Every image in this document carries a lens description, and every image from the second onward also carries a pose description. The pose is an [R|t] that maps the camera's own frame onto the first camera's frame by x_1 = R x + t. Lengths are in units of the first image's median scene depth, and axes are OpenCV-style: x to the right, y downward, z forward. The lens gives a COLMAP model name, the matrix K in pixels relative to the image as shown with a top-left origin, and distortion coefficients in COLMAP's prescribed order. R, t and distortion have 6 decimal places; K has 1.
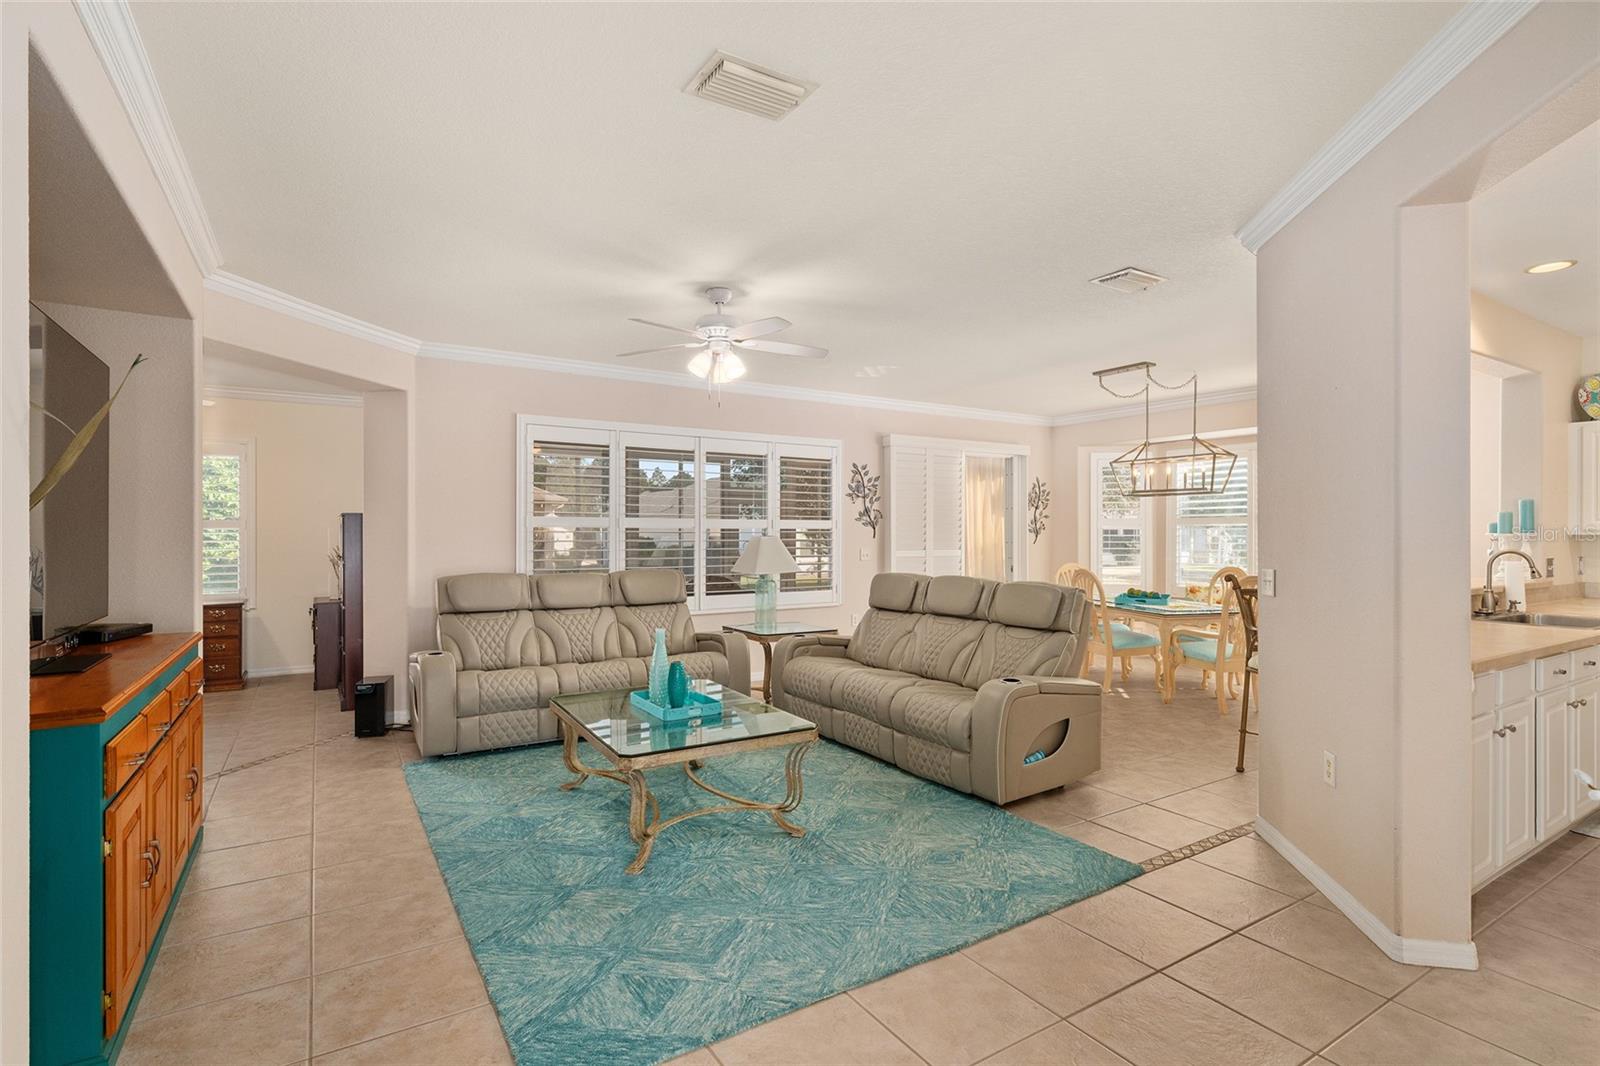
lens RADIAL K [[762.3, 0, 797.9], [0, 762.3, 536.1], [0, 0, 1]] dist [-0.001601, 0.000266]
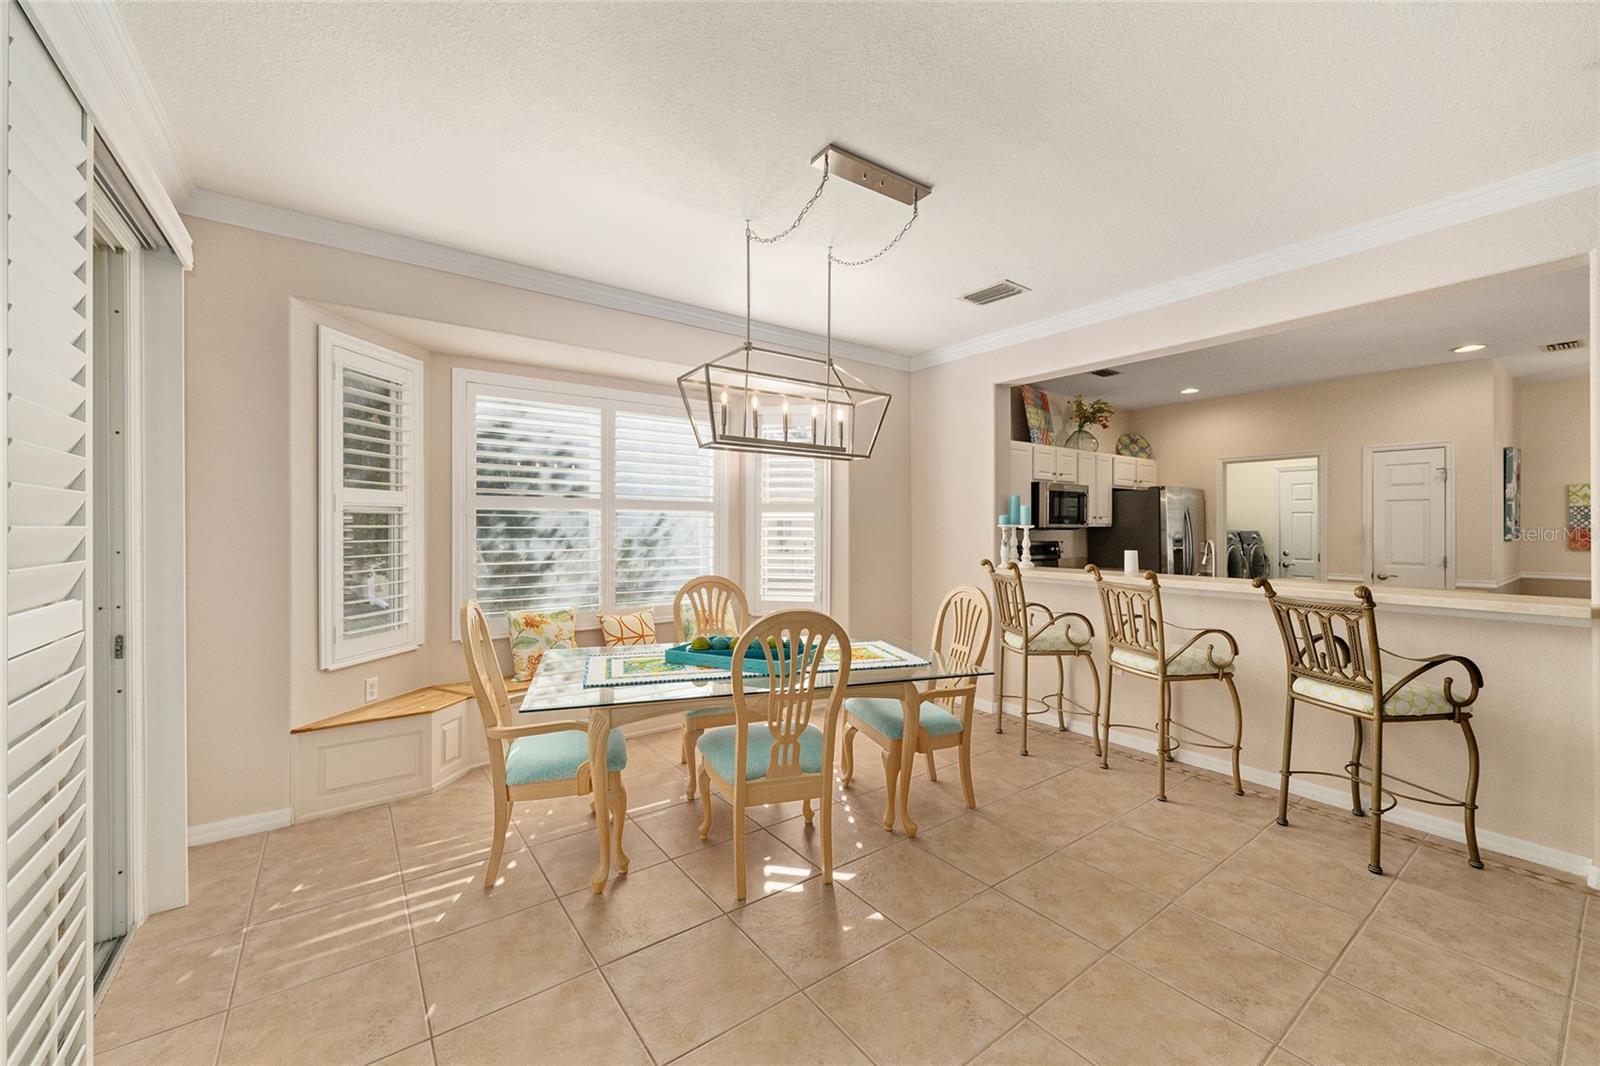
lens RADIAL K [[630.9, 0, 804.4], [0, 630.9, 523.0], [0, 0, 1]] dist [-0.002791, 0.000266]
pose [[-0.078395, 0.002790, 0.996918, 0.053561], [-0.000481, 0.999996, -0.002837, -0.003751], [-0.996922, -0.000702, -0.078393, 1.457682]]
